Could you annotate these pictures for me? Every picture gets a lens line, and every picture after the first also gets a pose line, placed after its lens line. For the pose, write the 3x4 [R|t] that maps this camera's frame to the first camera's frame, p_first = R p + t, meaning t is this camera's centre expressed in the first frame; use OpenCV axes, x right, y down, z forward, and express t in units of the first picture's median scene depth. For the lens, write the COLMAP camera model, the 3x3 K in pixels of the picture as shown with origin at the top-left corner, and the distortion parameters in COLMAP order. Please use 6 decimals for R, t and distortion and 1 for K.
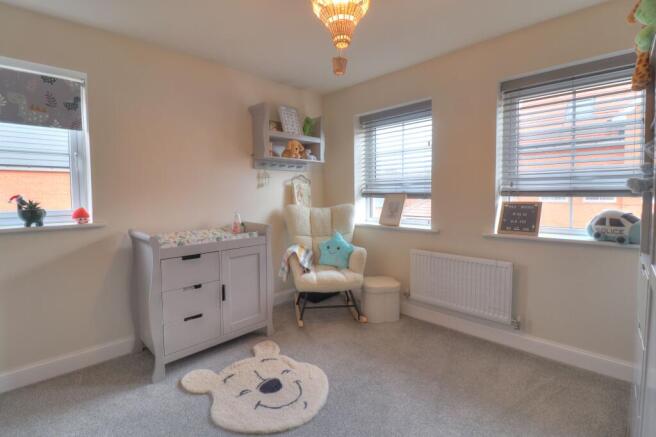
lens RADIAL K [[306.3, 0, 329.4], [0, 306.3, 214.5], [0, 0, 1]] dist [-0.002277, -0.000389]
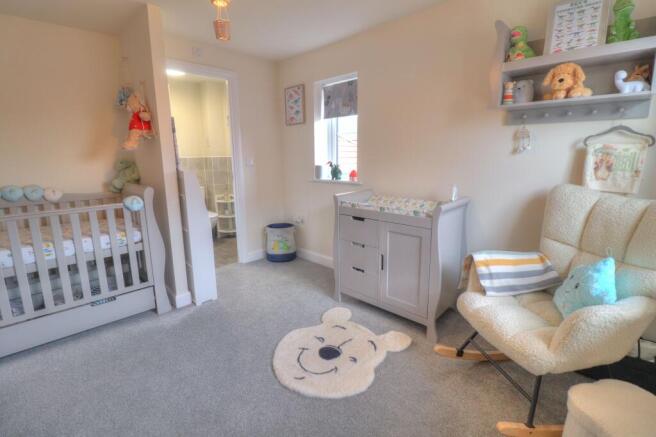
lens RADIAL K [[306.3, 0, 330.3], [0, 306.3, 218.0], [0, 0, 1]] dist [-0.002277, -0.000389]
pose [[0.011437, 0.209521, -0.977737, 0.609864], [-0.061607, 0.976091, 0.208448, -0.088045], [0.998035, 0.057851, 0.024072, 0.789420]]
